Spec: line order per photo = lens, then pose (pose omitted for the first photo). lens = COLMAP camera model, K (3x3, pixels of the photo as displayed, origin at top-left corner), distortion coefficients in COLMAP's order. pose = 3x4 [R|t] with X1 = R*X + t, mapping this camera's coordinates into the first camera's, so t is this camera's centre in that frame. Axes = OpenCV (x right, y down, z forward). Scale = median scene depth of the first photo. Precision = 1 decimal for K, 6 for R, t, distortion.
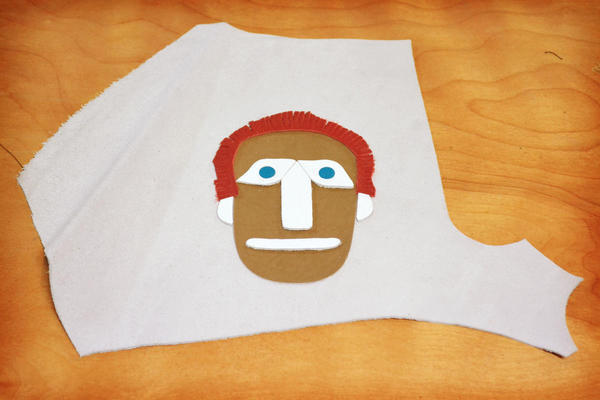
lens RADIAL K [[1286.6, 0, 300.0], [0, 1286.6, 200.0], [0, 0, 1]] dist [0.039511, 0.032180]
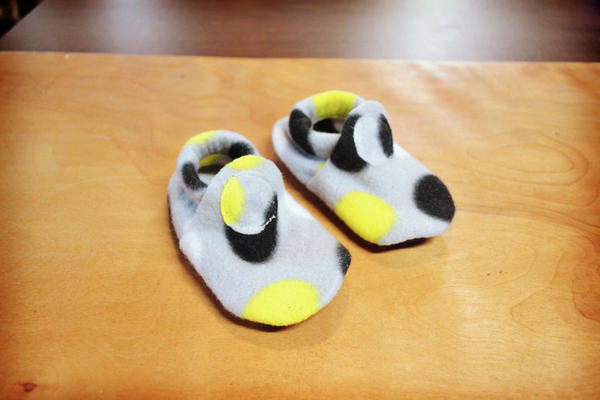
lens RADIAL K [[496.7, 0, 300.0], [0, 496.7, 200.0], [0, 0, 1]] dist [-0.075814, 0.007021]
pose [[0.999790, 0.016951, -0.011536, -0.031072], [-0.018319, 0.991189, -0.131183, 0.041760], [0.009211, 0.131367, 0.991291, 0.536328]]
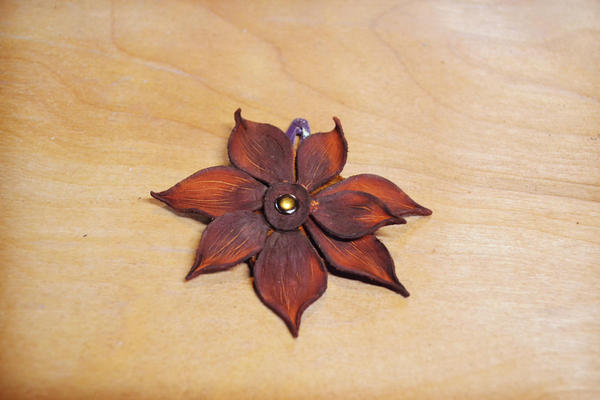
lens RADIAL K [[798.0, 0, 311.5], [0, 798.0, 200.1], [0, 0, 1]] dist [-0.017588, -0.012007]
pose [[0.998695, 0.045785, 0.022629, -0.018470], [-0.045922, 0.998929, 0.005579, -0.006385], [-0.022349, -0.006611, 0.999728, 0.647544]]
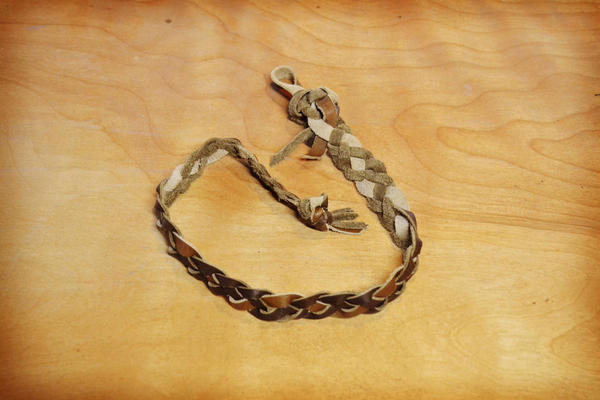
lens RADIAL K [[972.4, 0, 300.0], [0, 972.4, 200.0], [0, 0, 1]] dist [-0.007475, -0.006611]
pose [[0.999635, 0.014258, 0.022961, -0.082348], [-0.015031, 0.999313, 0.033867, -0.053653], [-0.022462, -0.034199, 0.999163, 0.196782]]
